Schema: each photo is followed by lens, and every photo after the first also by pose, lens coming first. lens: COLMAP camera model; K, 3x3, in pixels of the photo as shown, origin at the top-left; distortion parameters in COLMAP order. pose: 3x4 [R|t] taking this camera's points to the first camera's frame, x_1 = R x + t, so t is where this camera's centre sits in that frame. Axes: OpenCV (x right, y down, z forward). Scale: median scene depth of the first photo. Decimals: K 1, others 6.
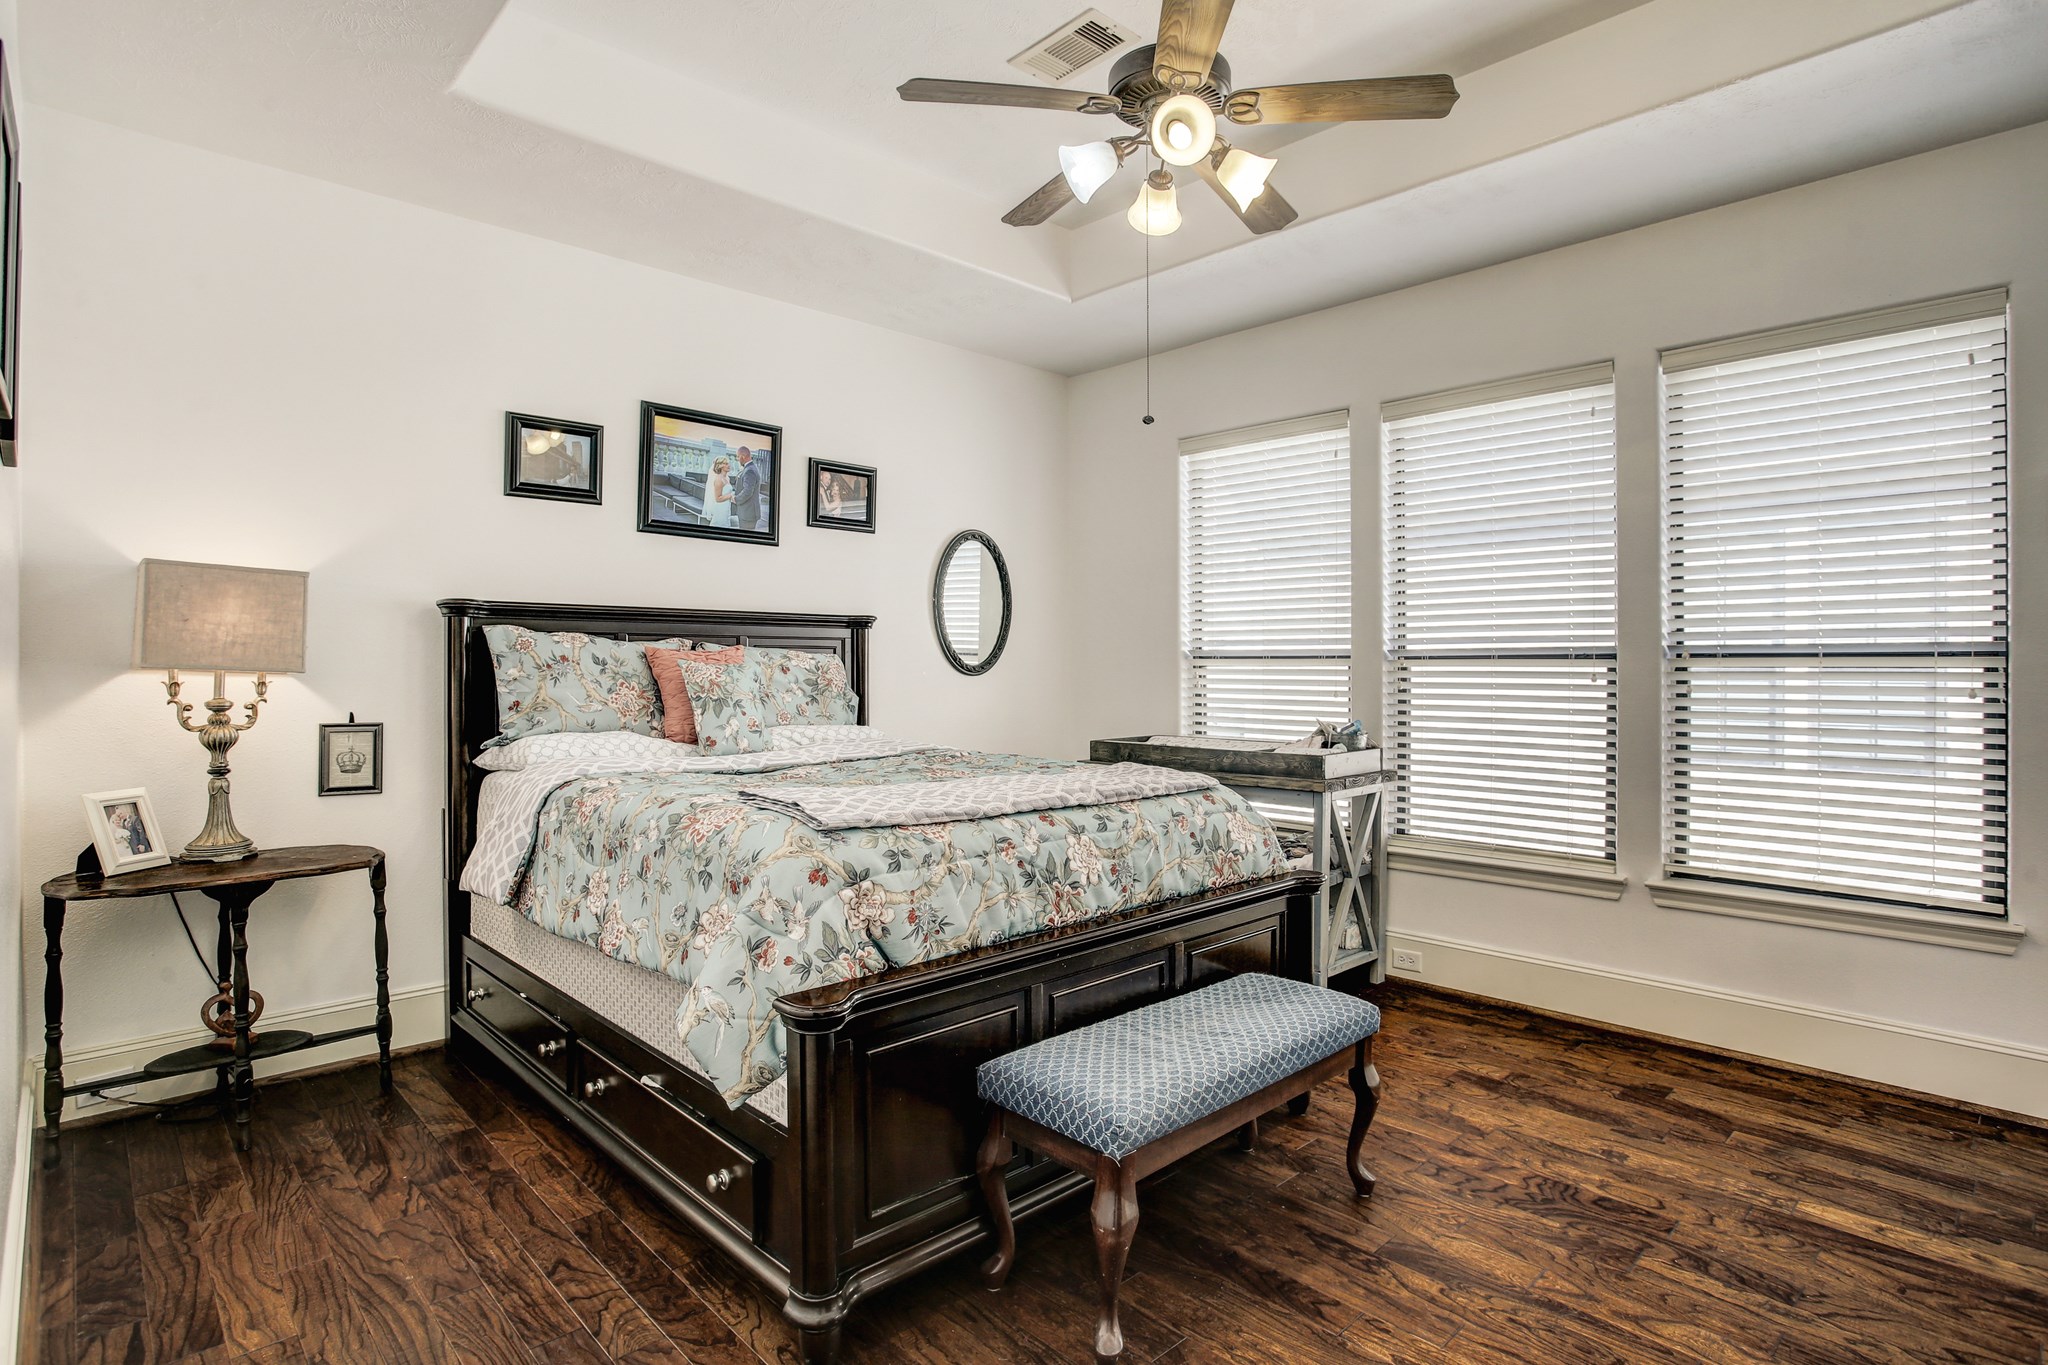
lens RADIAL K [[1044.4, 0, 1022.0], [0, 1044.4, 679.9], [0, 0, 1]] dist [-0.040775, 0.014767]
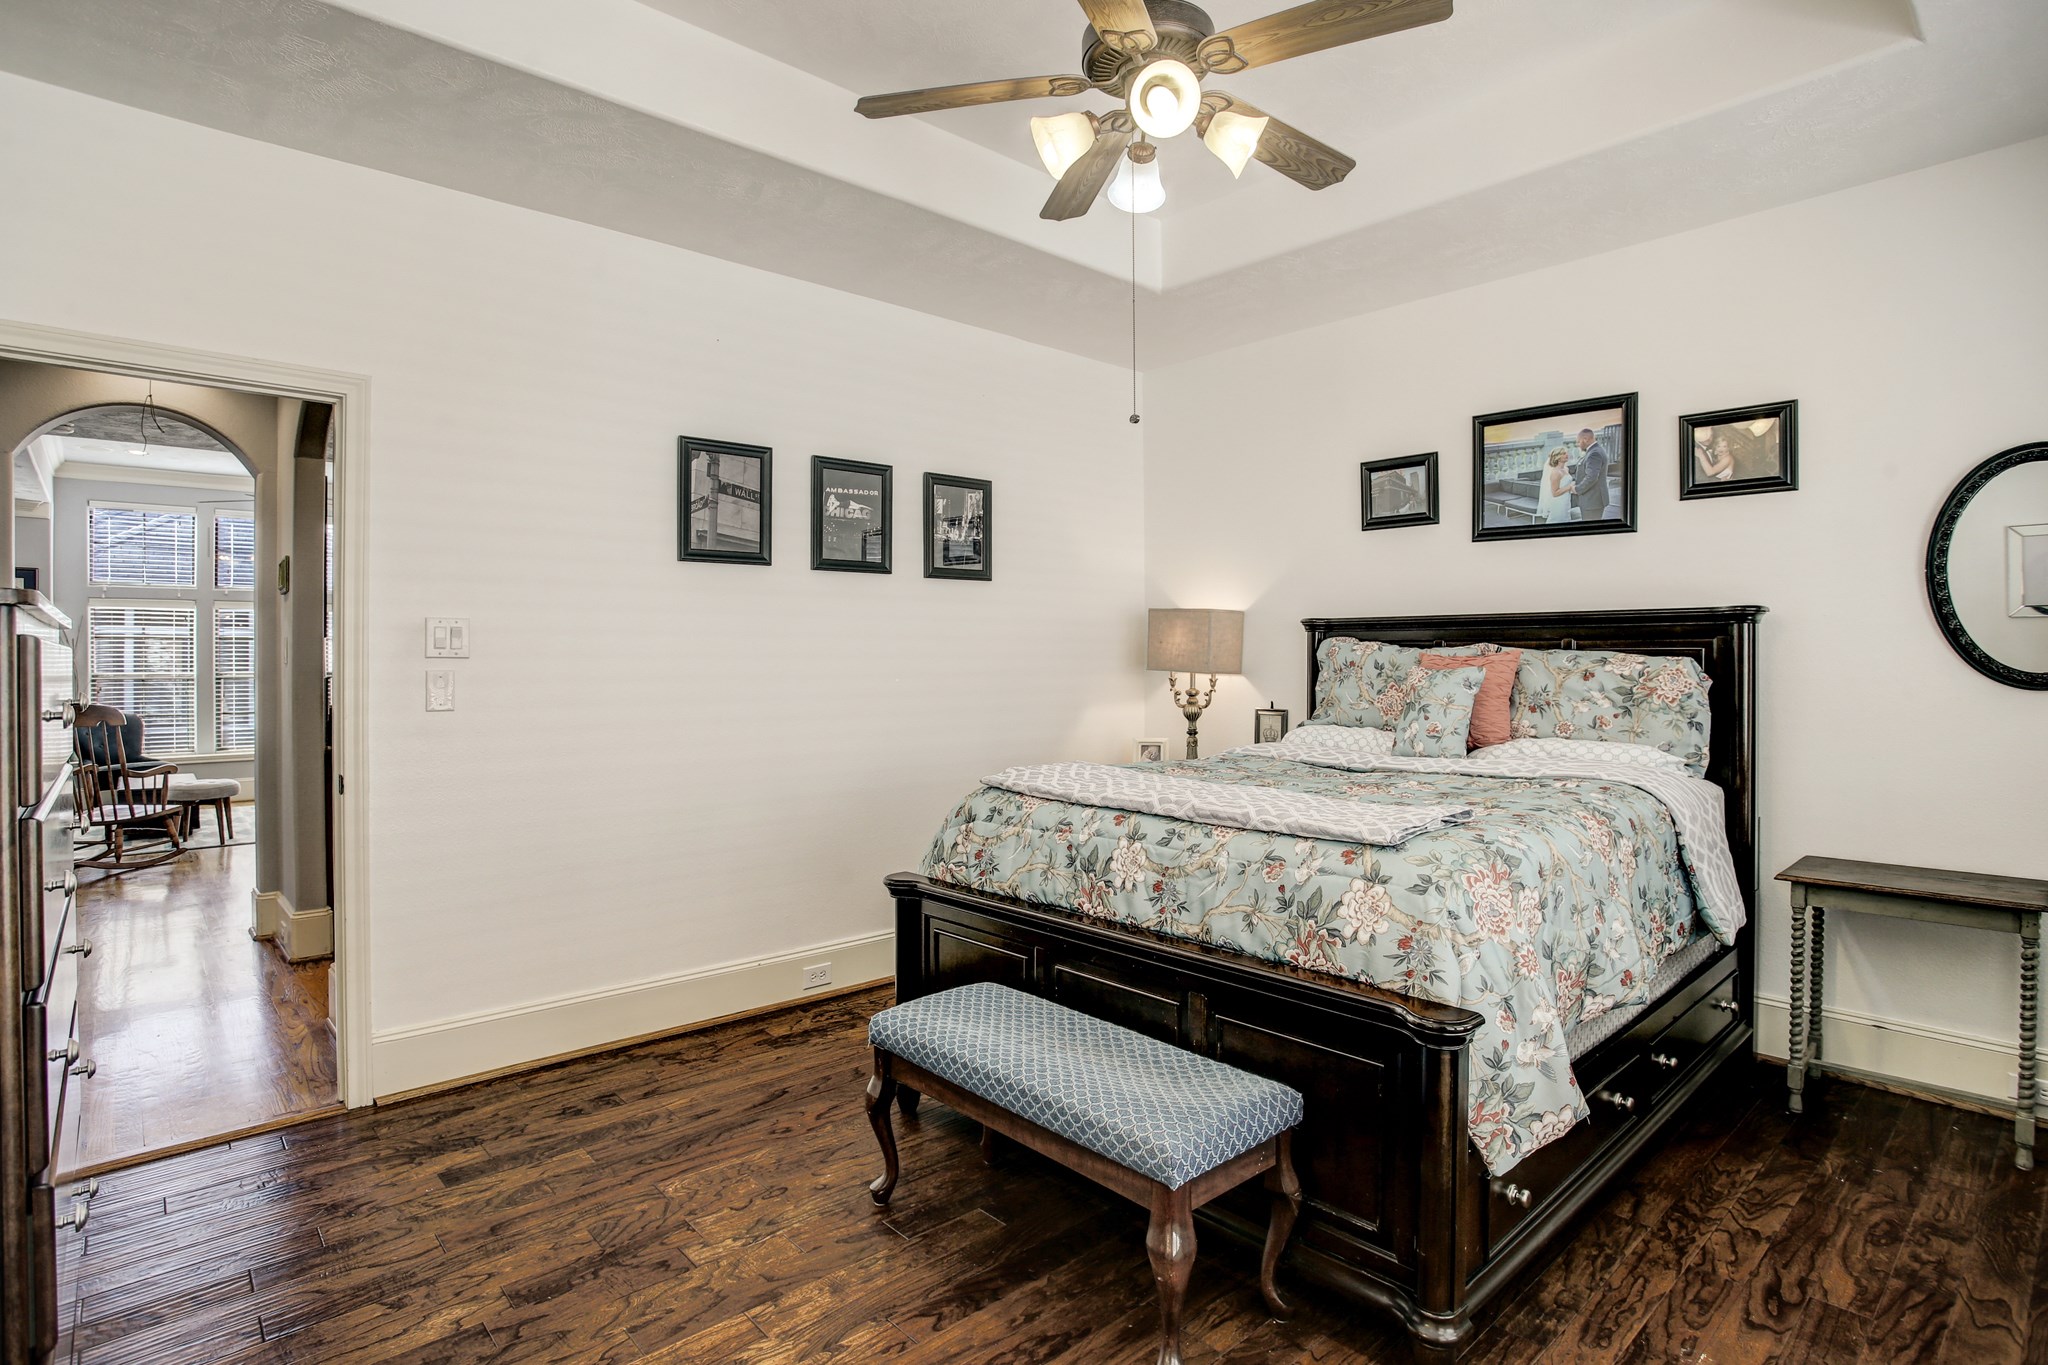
lens RADIAL K [[1044.4, 0, 1049.0], [0, 1044.4, 652.8], [0, 0, 1]] dist [-0.040775, 0.014767]
pose [[0.000834, -0.008761, -0.999961, 0.750663], [-0.013862, 0.999865, -0.008771, -0.017779], [0.999904, 0.013869, 0.000713, 0.636121]]
